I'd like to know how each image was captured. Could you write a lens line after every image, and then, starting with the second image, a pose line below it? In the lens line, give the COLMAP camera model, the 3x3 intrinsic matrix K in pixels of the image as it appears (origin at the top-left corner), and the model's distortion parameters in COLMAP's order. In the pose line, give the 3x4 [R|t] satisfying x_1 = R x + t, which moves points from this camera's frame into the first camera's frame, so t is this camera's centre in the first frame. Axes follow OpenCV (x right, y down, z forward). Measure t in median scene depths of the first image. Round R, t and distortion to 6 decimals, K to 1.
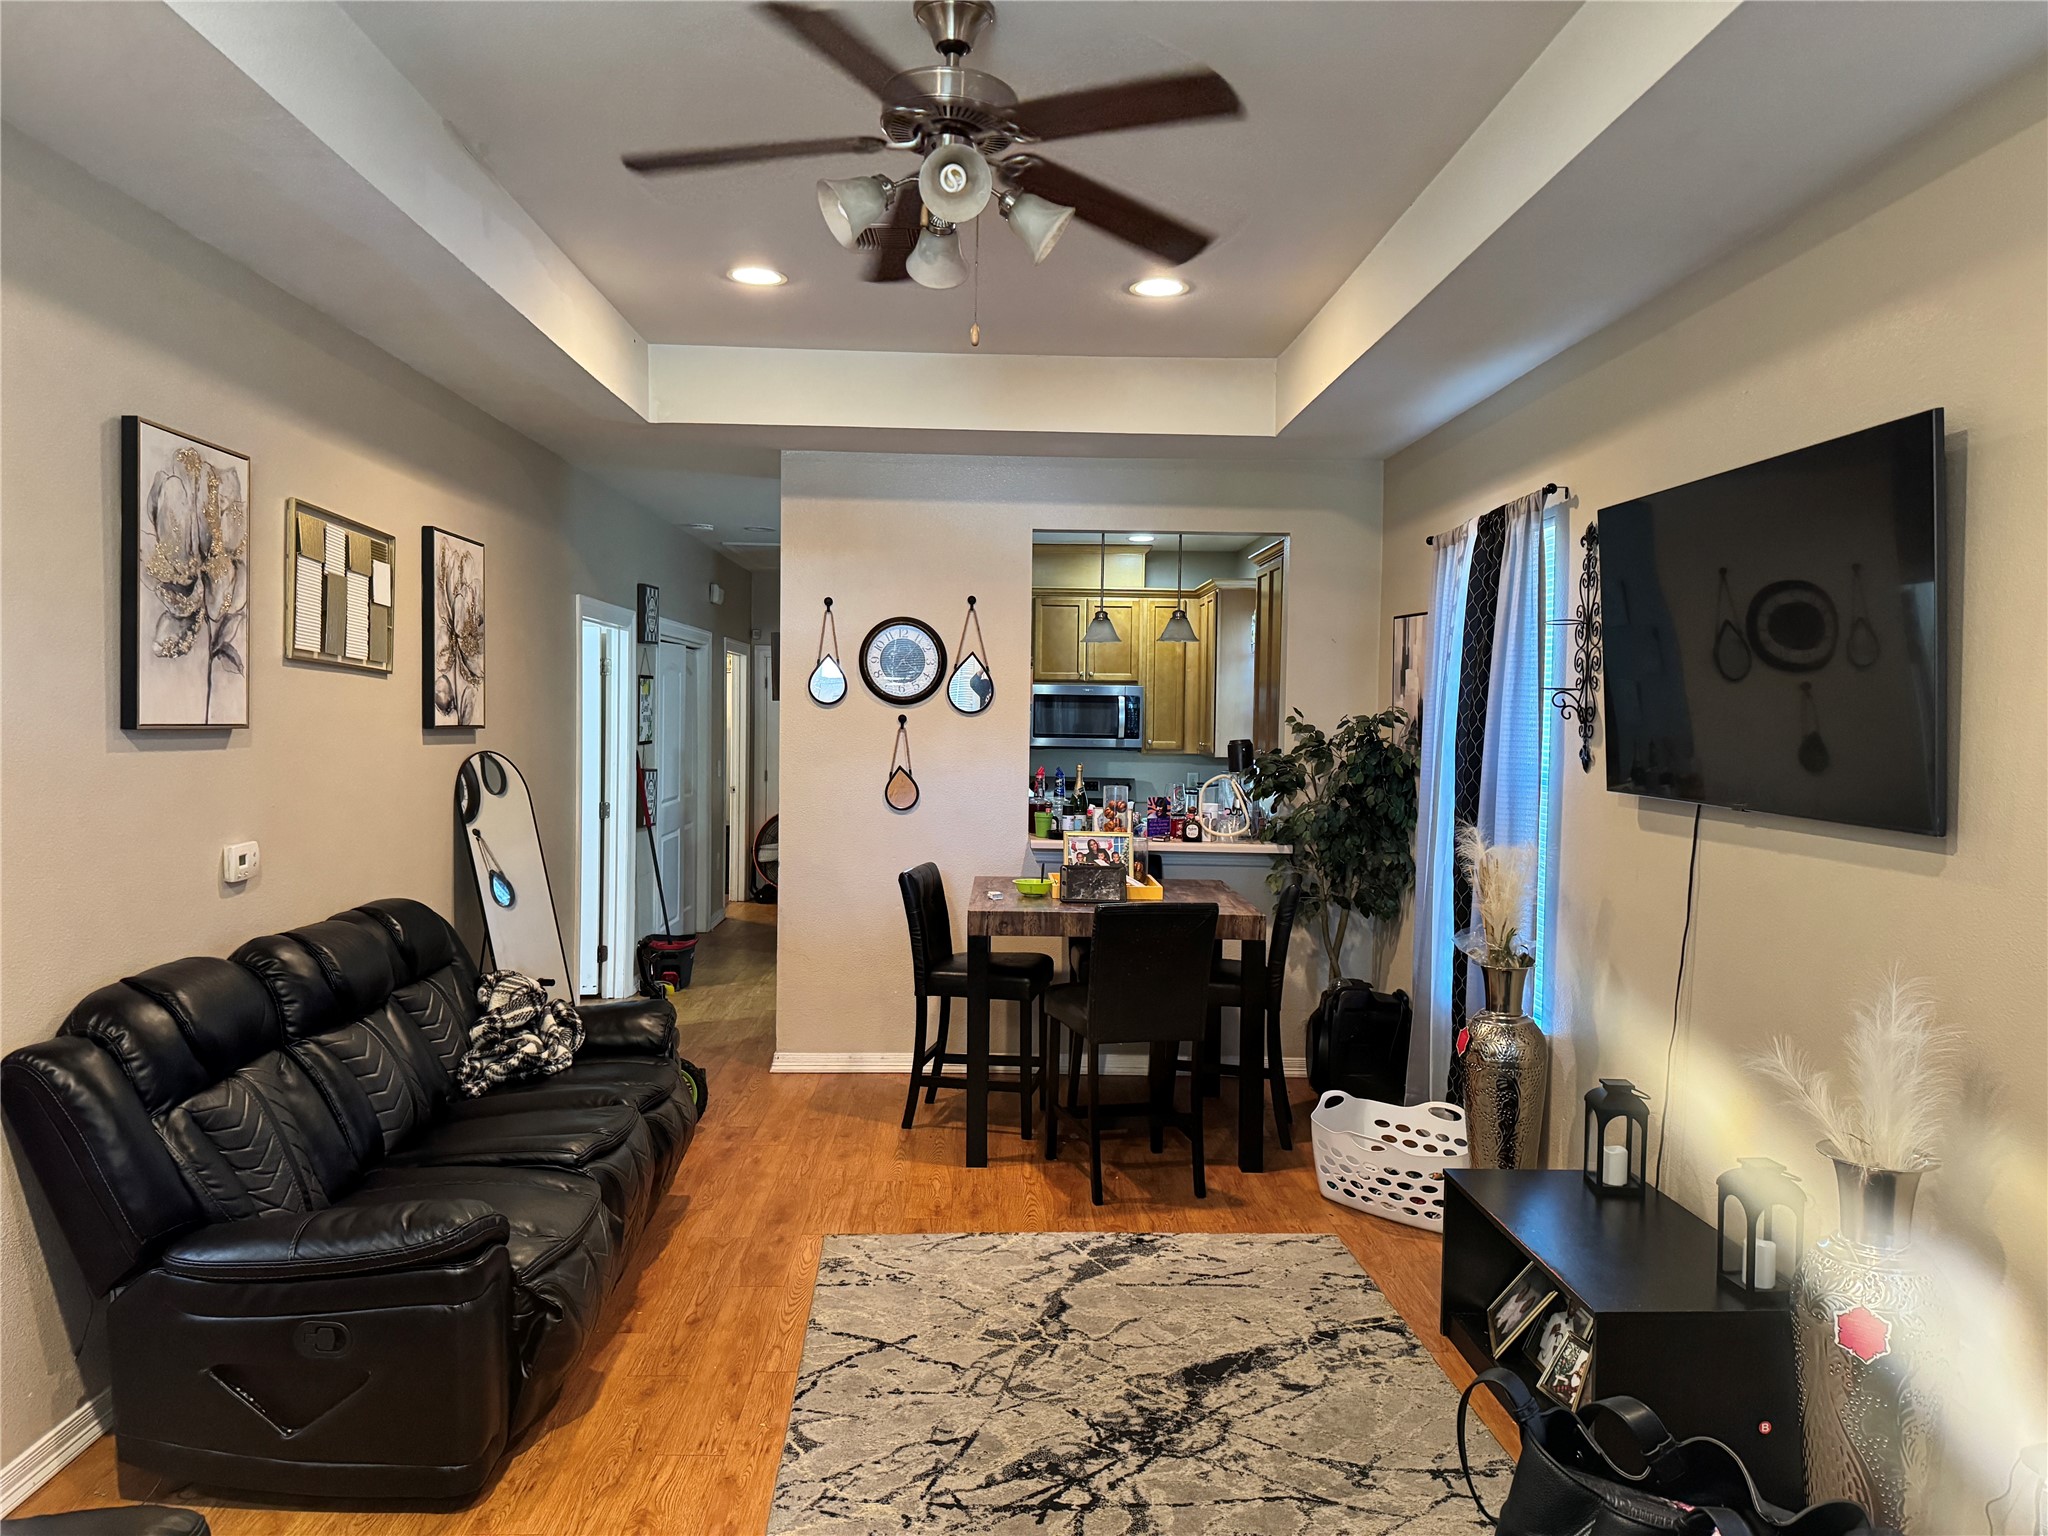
lens RADIAL K [[1487.9, 0, 1024.3], [0, 1487.9, 765.7], [0, 0, 1]] dist [0.147346, -0.203079]
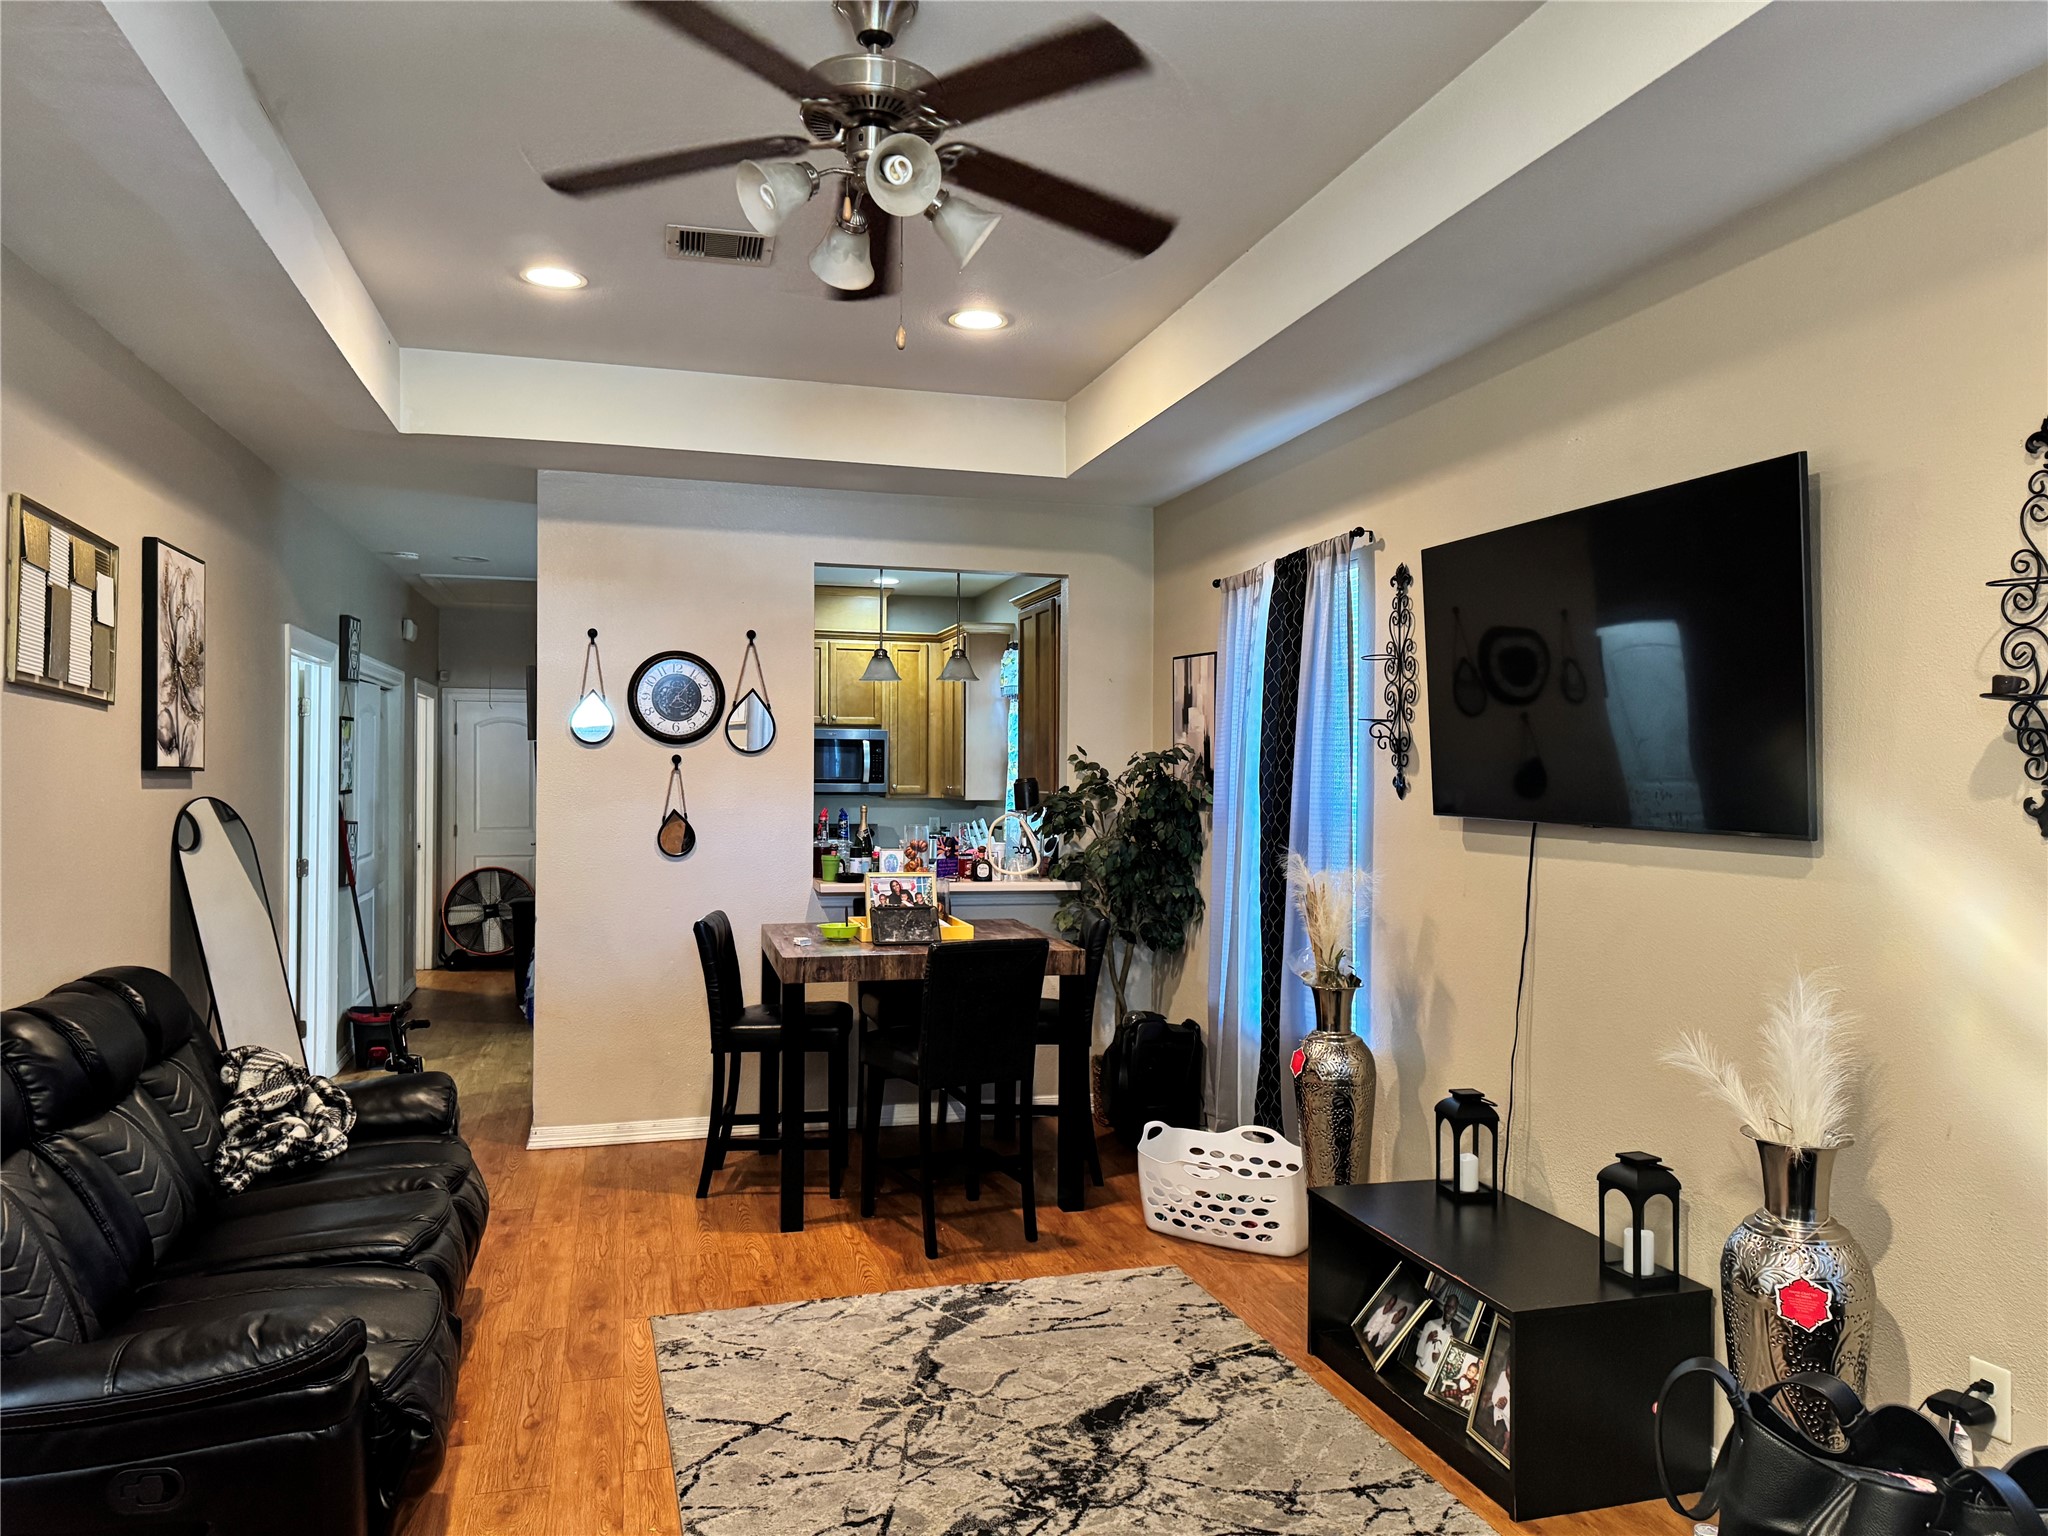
lens RADIAL K [[1487.9, 0, 1024.3], [0, 1487.9, 765.7], [0, 0, 1]] dist [0.147346, -0.203079]
pose [[0.972361, -0.007044, 0.233377, -0.118210], [0.015829, 0.999234, -0.035792, 0.013251], [-0.232946, 0.038497, 0.971727, 0.039293]]
